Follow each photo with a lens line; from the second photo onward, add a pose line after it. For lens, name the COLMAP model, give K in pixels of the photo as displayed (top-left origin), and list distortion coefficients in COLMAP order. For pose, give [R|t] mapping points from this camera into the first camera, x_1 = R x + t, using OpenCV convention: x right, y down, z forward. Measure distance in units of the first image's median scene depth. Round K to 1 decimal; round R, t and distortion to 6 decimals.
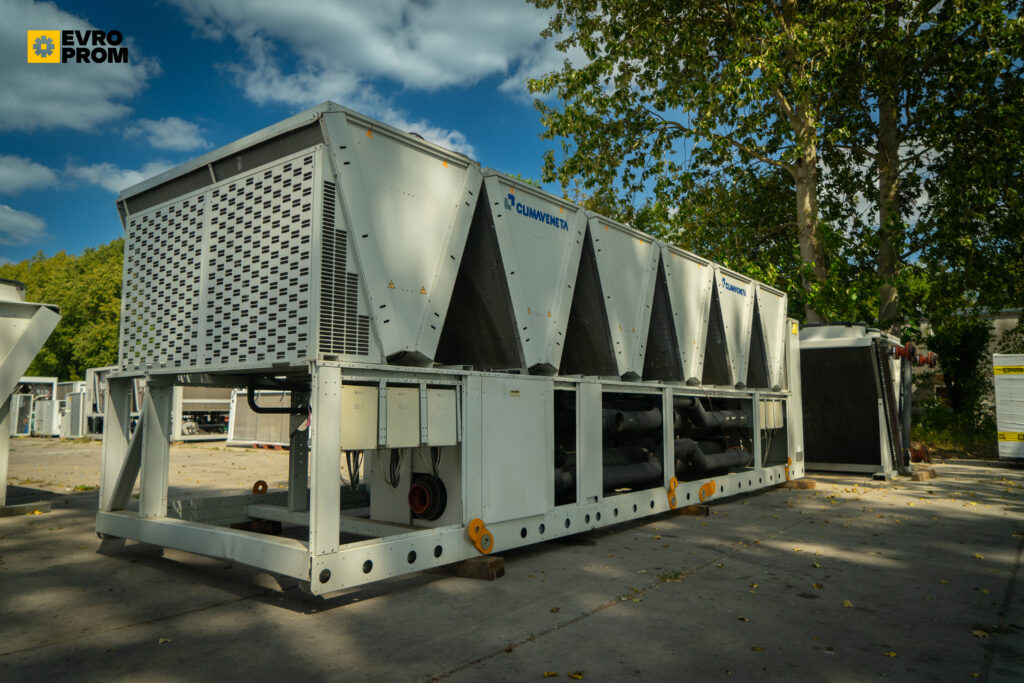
lens RADIAL K [[733.0, 0, 512.0], [0, 733.0, 341.5], [0, 0, 1]] dist [0.001848, -0.000844]
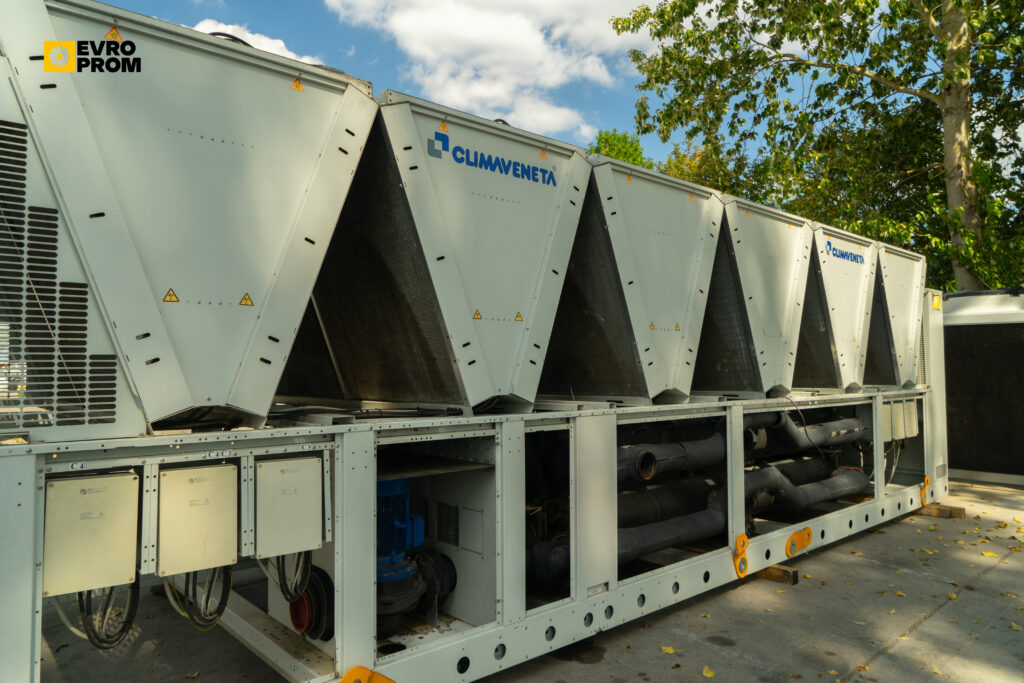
lens RADIAL K [[686.8, 0, 512.0], [0, 686.8, 341.5], [0, 0, 1]] dist [-0.003505, -0.001597]
pose [[0.981660, -0.012254, -0.190247, 0.104114], [0.023905, 0.997968, 0.059071, -0.033561], [0.189136, -0.062535, 0.979958, 0.257909]]
